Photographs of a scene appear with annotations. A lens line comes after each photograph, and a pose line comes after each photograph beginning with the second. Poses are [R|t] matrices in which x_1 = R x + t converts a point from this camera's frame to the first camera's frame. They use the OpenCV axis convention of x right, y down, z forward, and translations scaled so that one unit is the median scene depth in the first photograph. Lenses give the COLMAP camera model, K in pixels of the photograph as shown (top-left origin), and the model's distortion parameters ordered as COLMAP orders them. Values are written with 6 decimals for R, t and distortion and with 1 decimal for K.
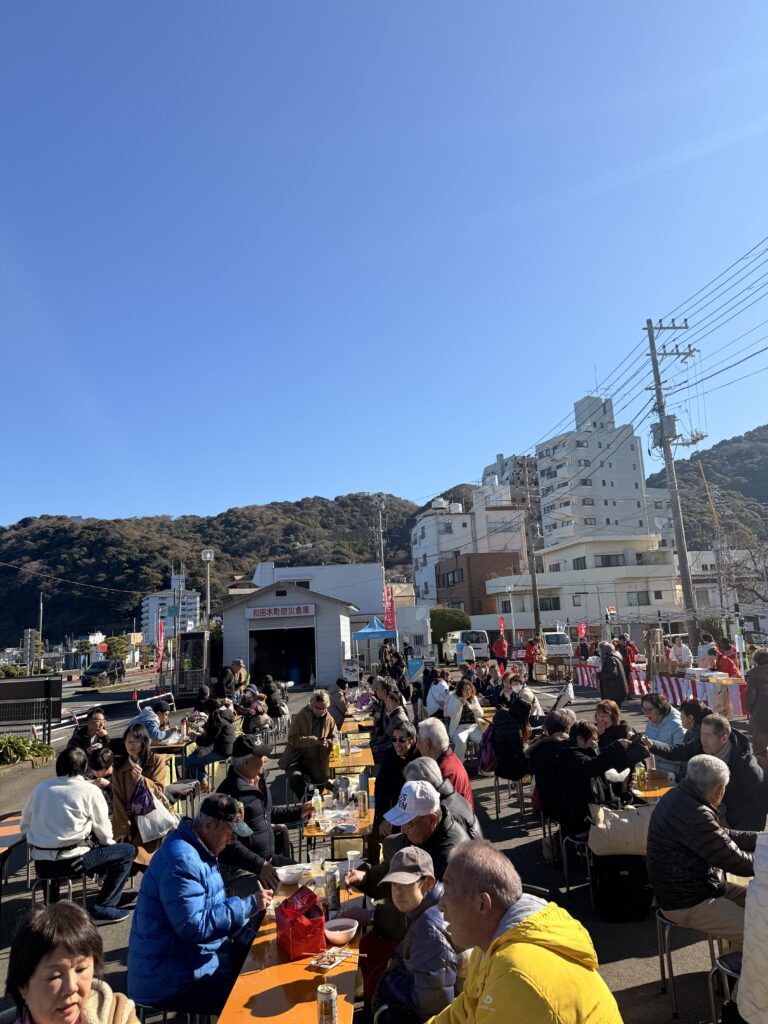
lens RADIAL K [[726.2, 0, 384.0], [0, 726.2, 512.0], [0, 0, 1]] dist [0.001074, 0.001174]
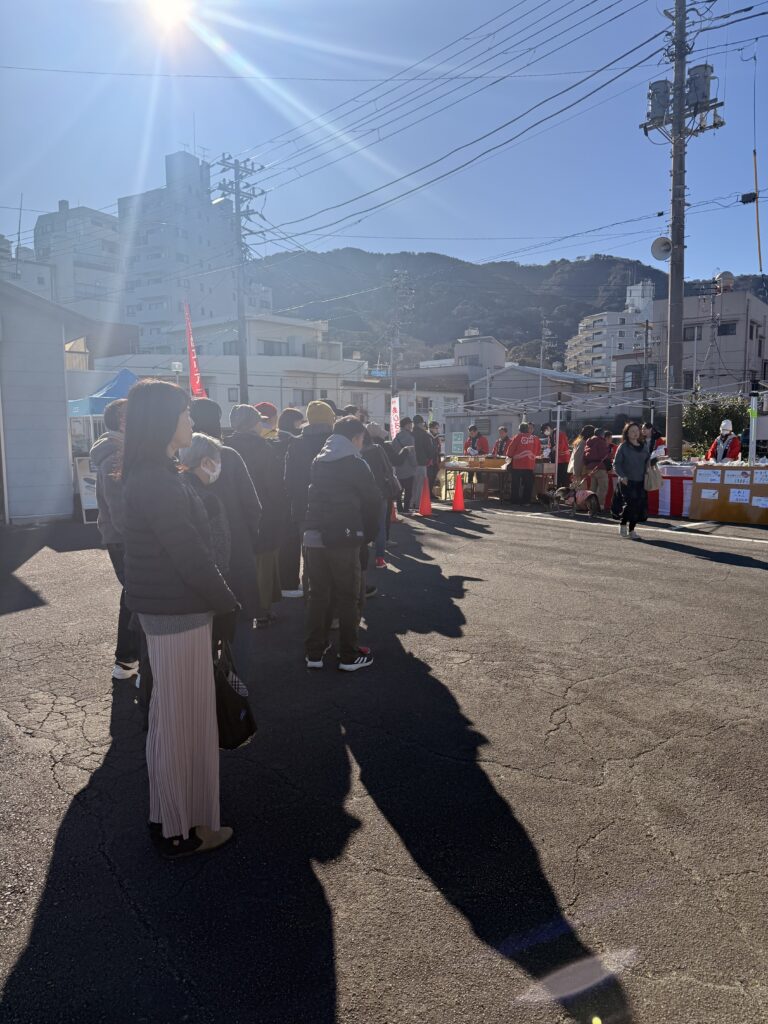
lens RADIAL K [[726.2, 0, 384.0], [0, 726.2, 512.0], [0, 0, 1]] dist [0.001074, 0.001174]
pose [[0.784210, -0.017292, 0.620255, -0.093673], [-0.136270, 0.970408, 0.199344, 0.067051], [-0.605347, -0.240850, 0.758647, 0.275445]]
